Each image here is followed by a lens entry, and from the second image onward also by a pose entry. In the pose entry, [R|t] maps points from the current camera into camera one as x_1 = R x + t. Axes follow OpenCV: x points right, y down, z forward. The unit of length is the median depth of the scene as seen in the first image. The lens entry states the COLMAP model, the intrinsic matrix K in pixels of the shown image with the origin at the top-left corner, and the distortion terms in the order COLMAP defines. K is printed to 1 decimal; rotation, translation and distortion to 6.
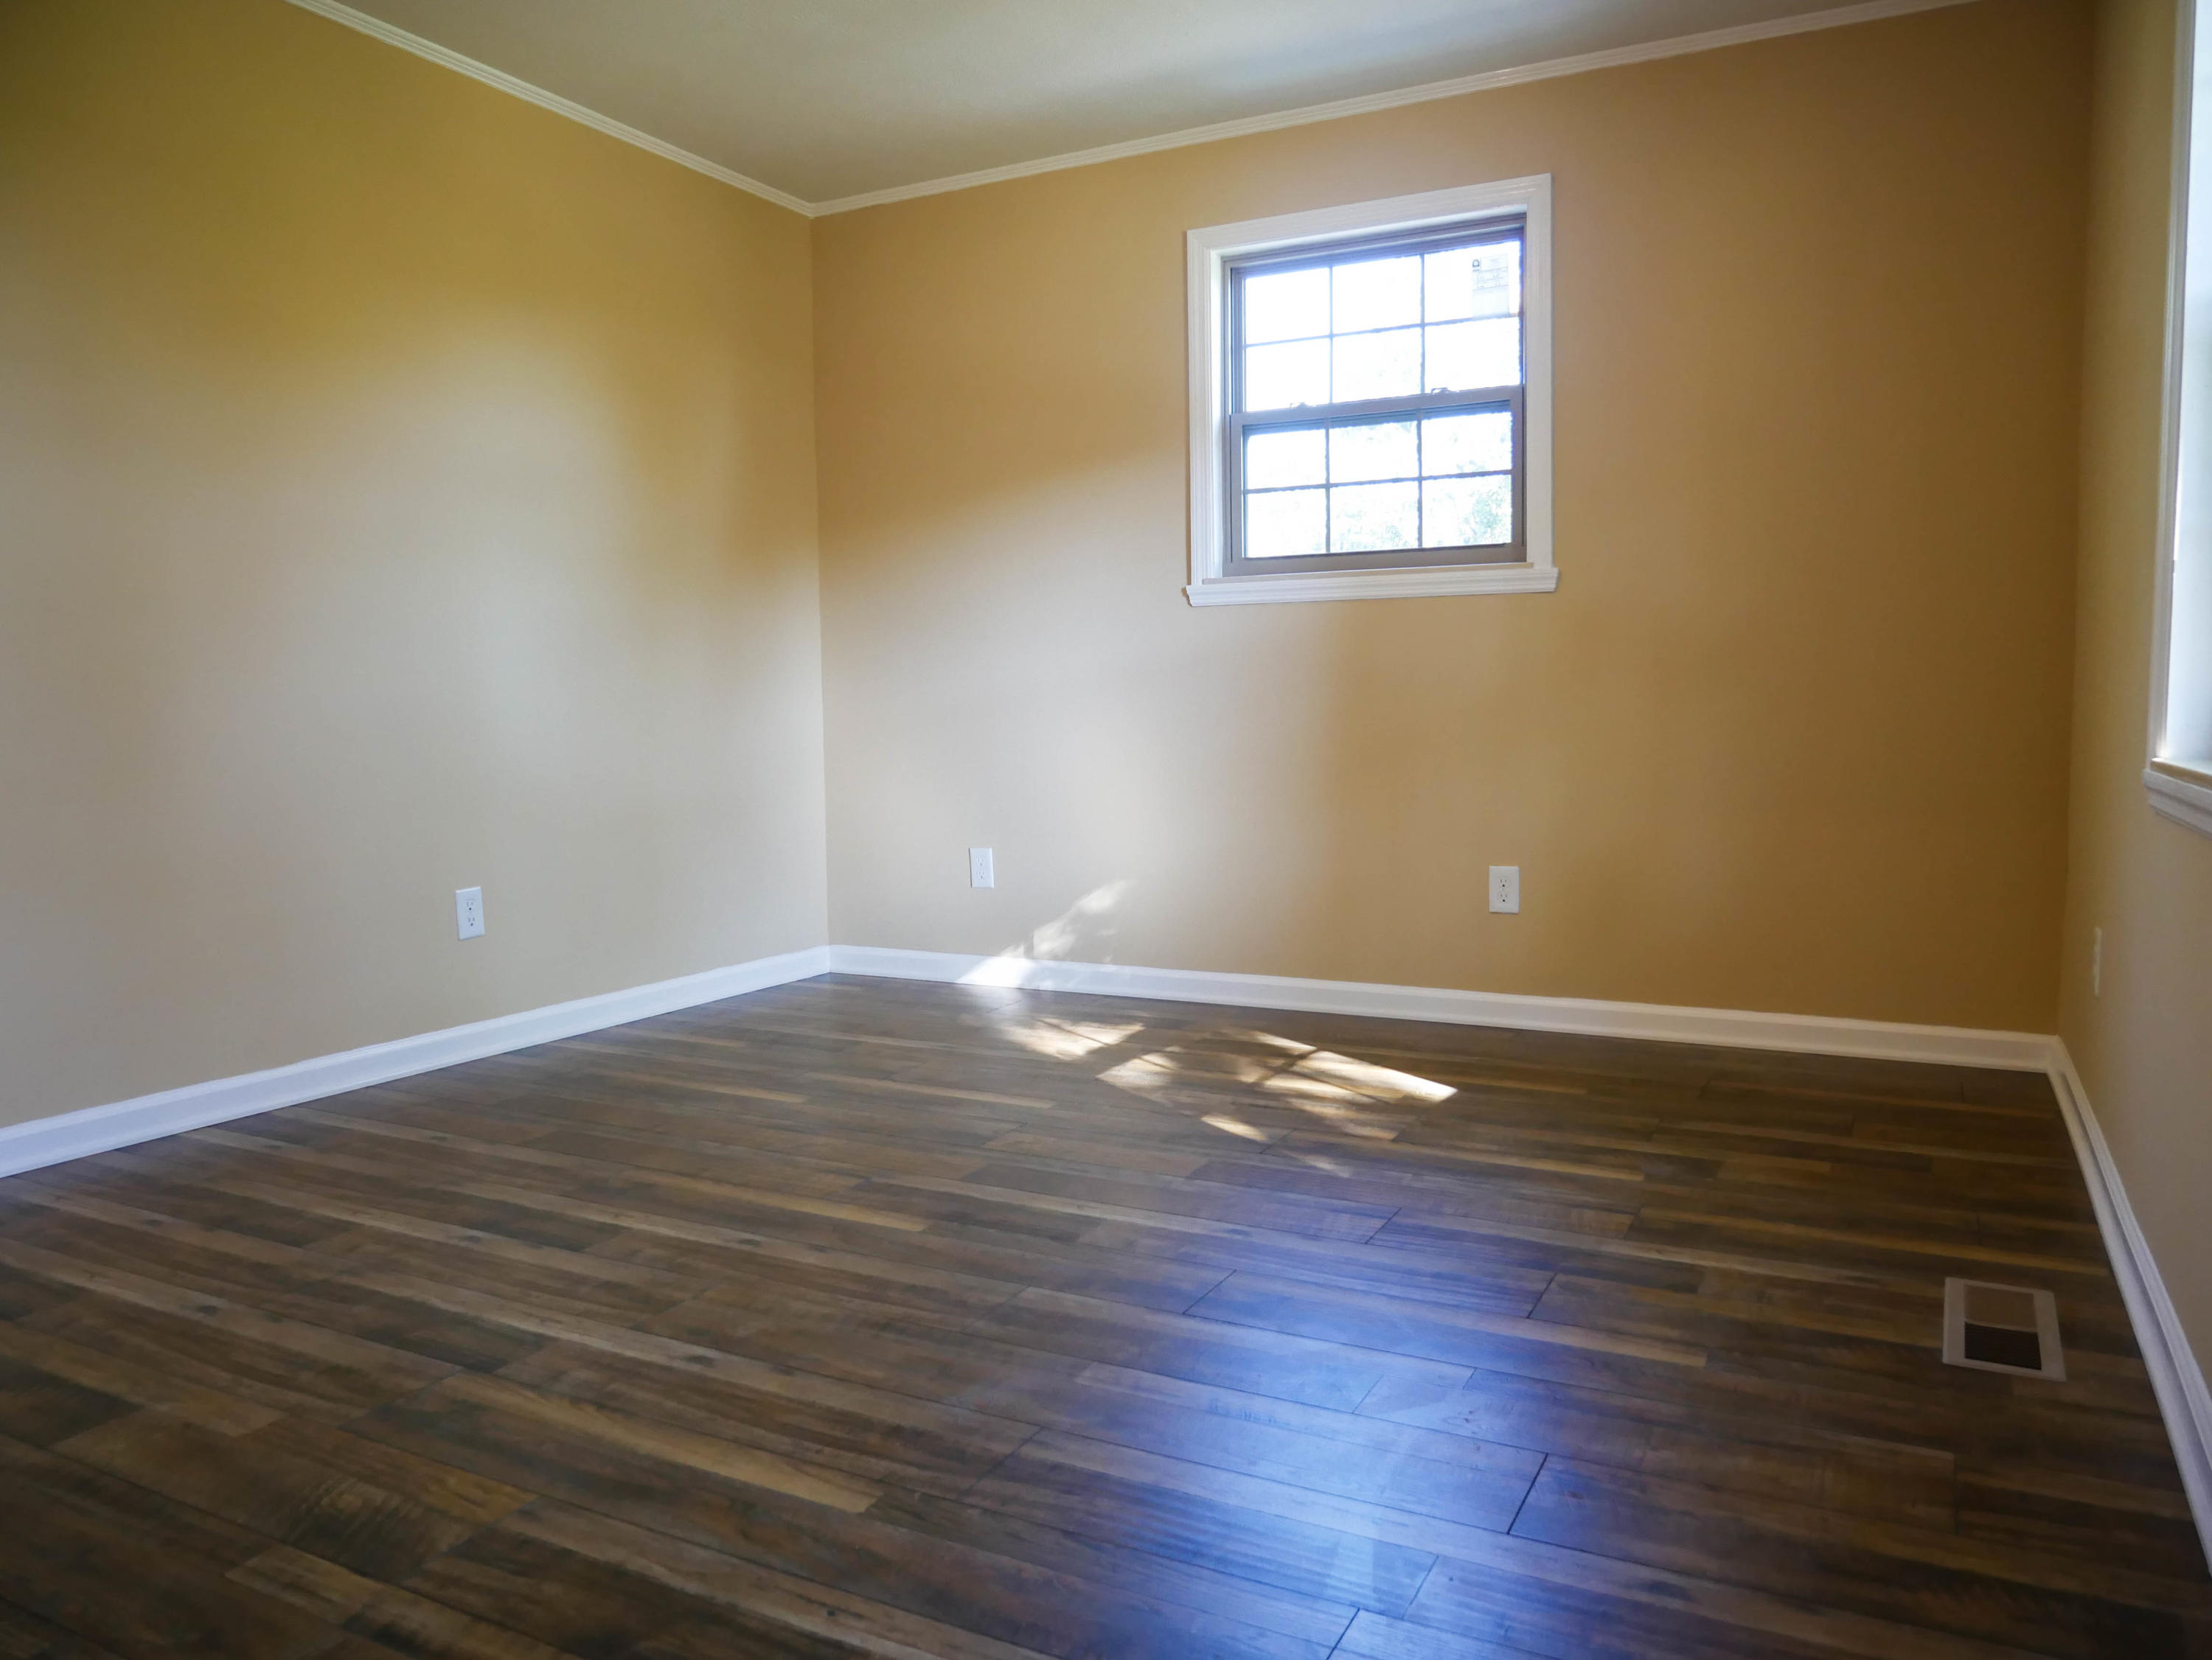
lens RADIAL K [[1575.3, 0, 1115.0], [0, 1575.3, 836.5], [0, 0, 1]] dist [-0.063973, 0.037716]
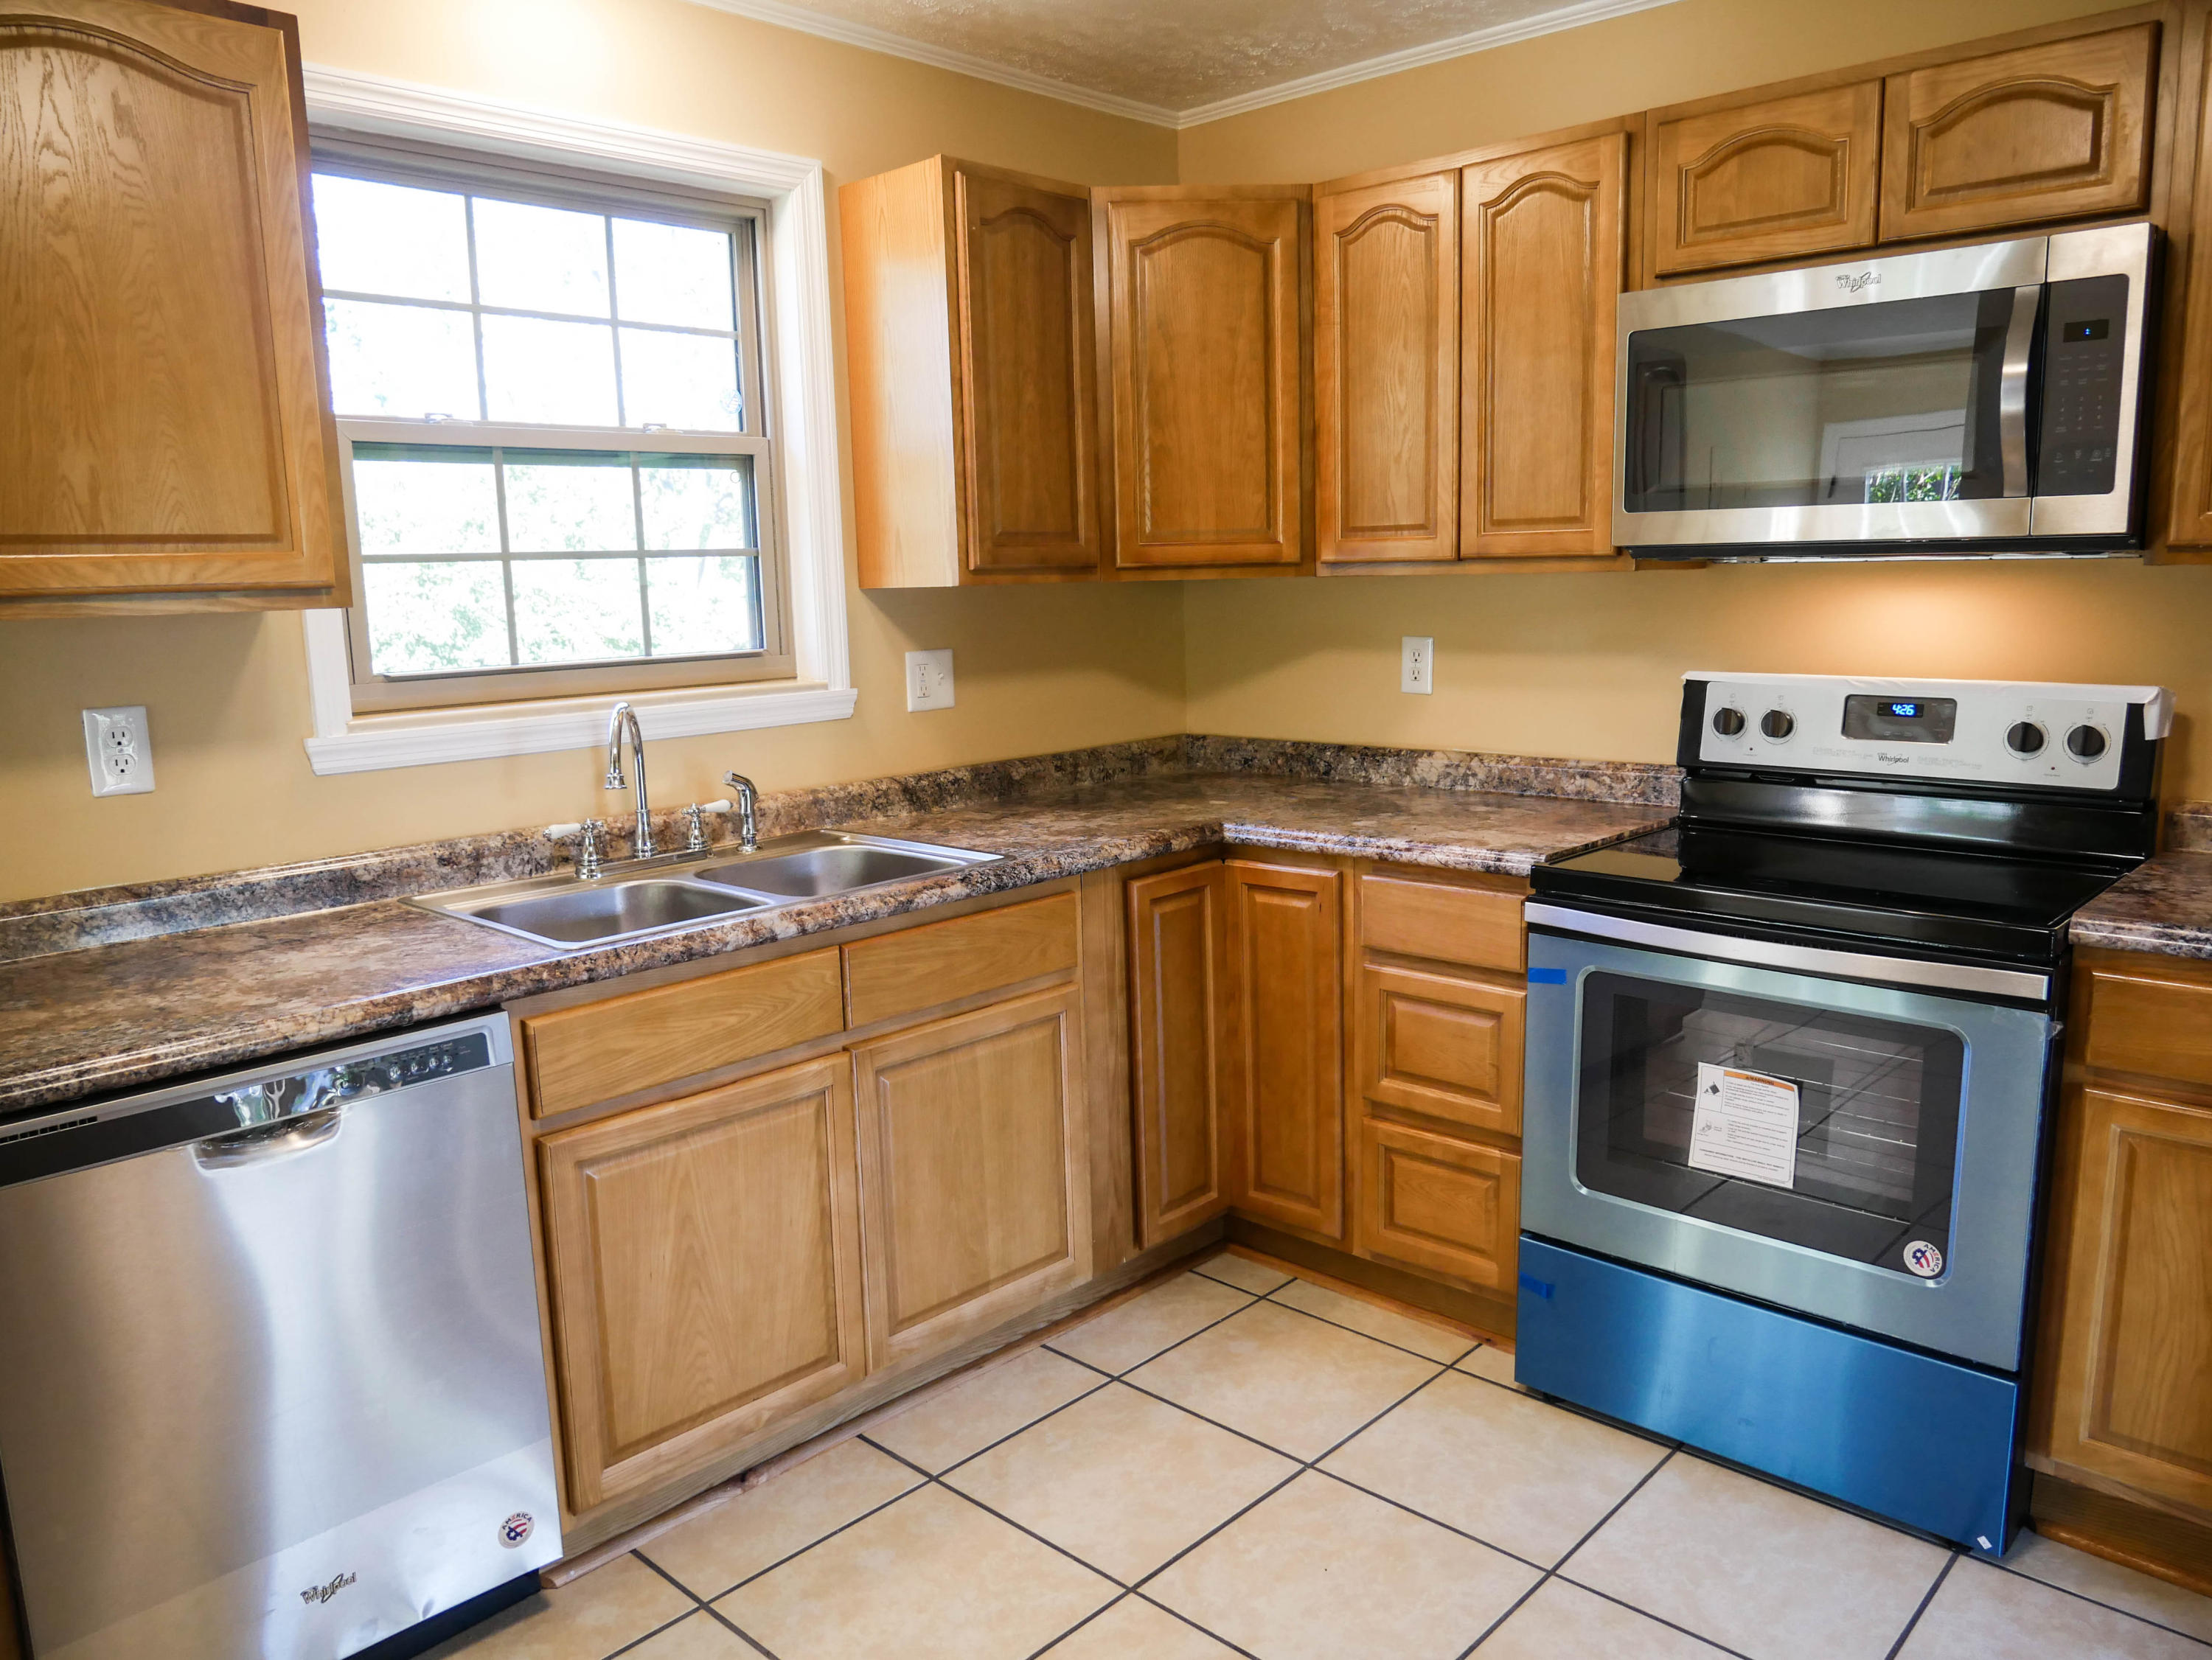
lens RADIAL K [[1575.3, 0, 1115.0], [0, 1575.3, 836.5], [0, 0, 1]] dist [-0.063973, 0.037716]
pose [[0.271728, -0.150794, 0.950487, -0.410226], [0.098743, 0.986804, 0.128327, -0.174753], [-0.957295, 0.058984, 0.283032, 0.617857]]
